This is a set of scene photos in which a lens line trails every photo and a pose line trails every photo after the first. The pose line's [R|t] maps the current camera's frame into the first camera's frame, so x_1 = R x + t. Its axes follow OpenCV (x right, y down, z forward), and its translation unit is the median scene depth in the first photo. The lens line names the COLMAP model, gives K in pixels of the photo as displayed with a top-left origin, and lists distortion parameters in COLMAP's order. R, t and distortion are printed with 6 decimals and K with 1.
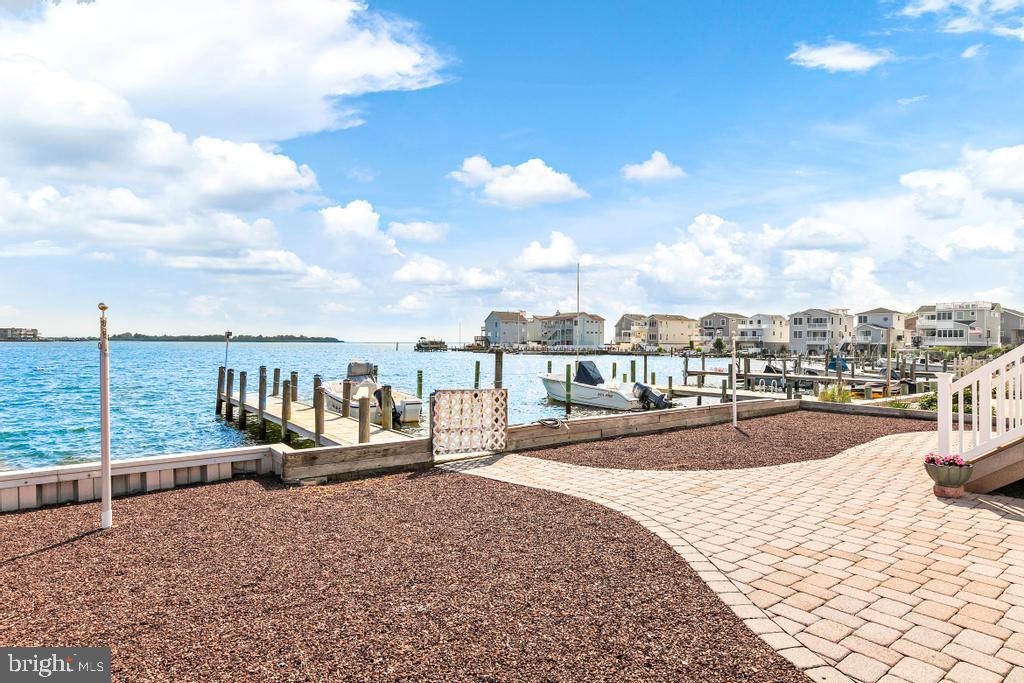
lens RADIAL K [[632.2, 0, 512.5], [0, 632.2, 345.6], [0, 0, 1]] dist [-0.009249, -0.001487]
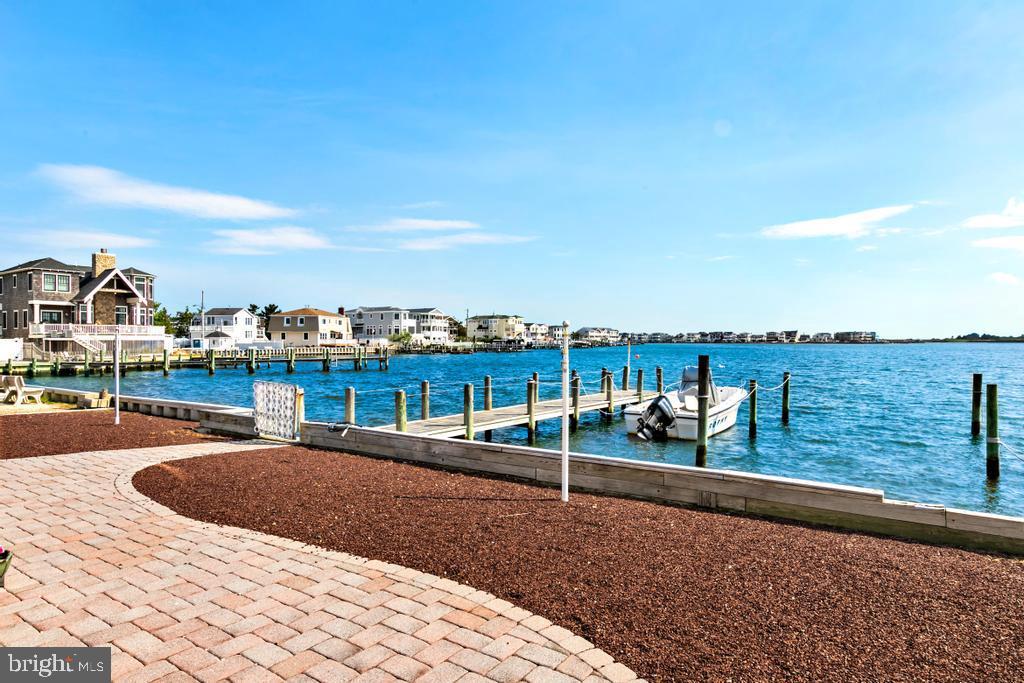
lens RADIAL K [[632.2, 0, 517.4], [0, 632.2, 341.6], [0, 0, 1]] dist [-0.009249, -0.001487]
pose [[0.244152, 0.004741, -0.969725, 0.160636], [-0.010954, 0.999938, 0.002130, -0.005348], [0.969675, 0.010102, 0.244189, 0.131952]]
